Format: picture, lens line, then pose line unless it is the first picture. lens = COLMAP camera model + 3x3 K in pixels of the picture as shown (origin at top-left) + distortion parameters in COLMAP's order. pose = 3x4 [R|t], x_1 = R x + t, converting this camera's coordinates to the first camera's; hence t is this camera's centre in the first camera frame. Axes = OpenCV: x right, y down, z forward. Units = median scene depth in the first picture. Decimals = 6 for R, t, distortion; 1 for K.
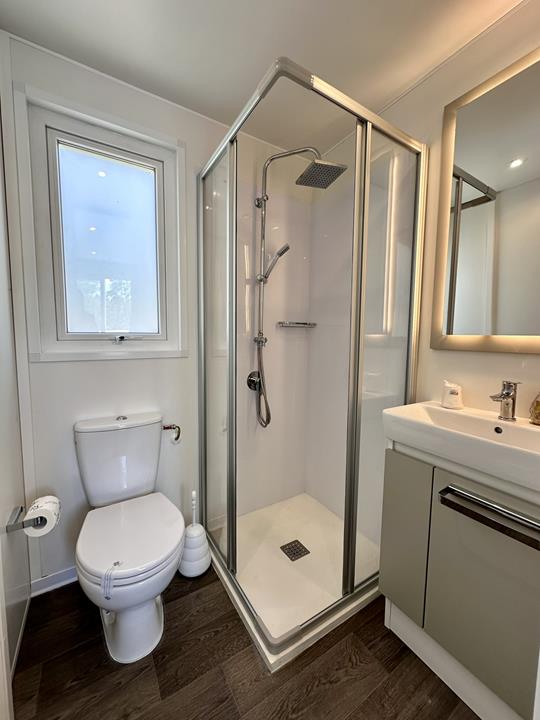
lens RADIAL K [[287.3, 0, 271.9], [0, 287.3, 361.1], [0, 0, 1]] dist [-0.003053, 0.000405]
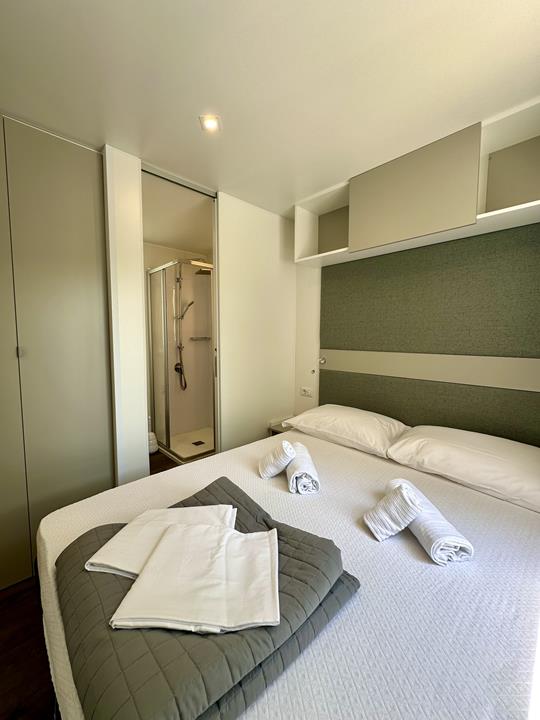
lens RADIAL K [[287.3, 0, 266.8], [0, 287.3, 359.2], [0, 0, 1]] dist [-0.003053, 0.000405]
pose [[0.981450, -0.027106, 0.189795, 0.169155], [0.028414, 0.999588, -0.004171, 0.035962], [-0.189604, 0.009487, 0.981815, -1.097392]]
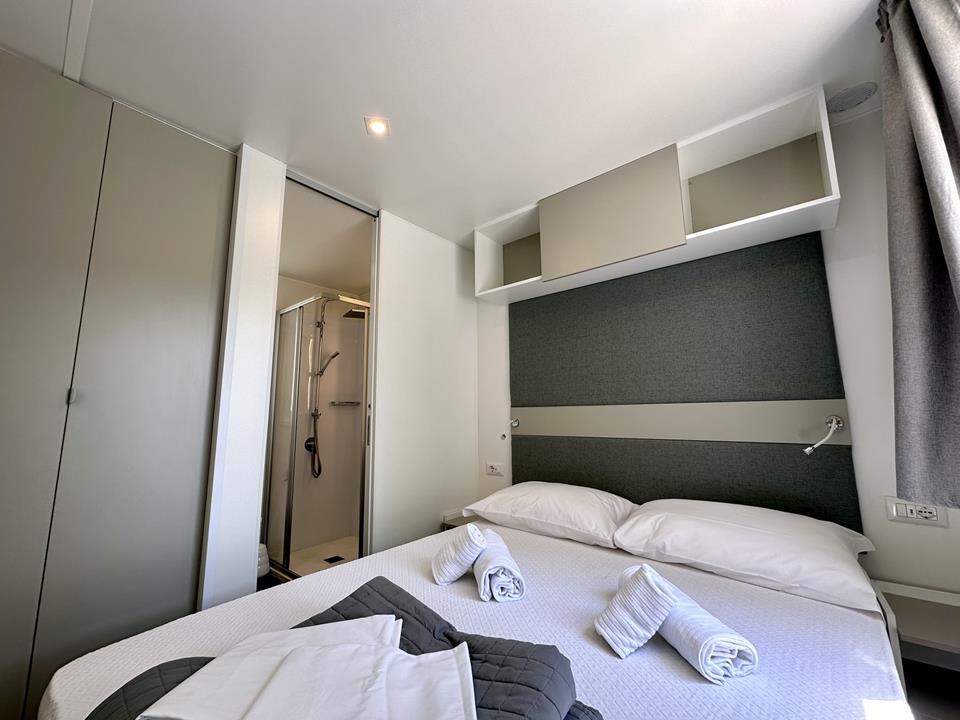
lens RADIAL K [[383.1, 0, 474.6], [0, 383.1, 358.7], [0, 0, 1]] dist [-0.003053, 0.000405]
pose [[0.955808, 0.020300, 0.293290, 0.149770], [0.048119, 0.973357, -0.224188, 0.120878], [-0.290027, 0.228394, 0.929366, -1.074796]]
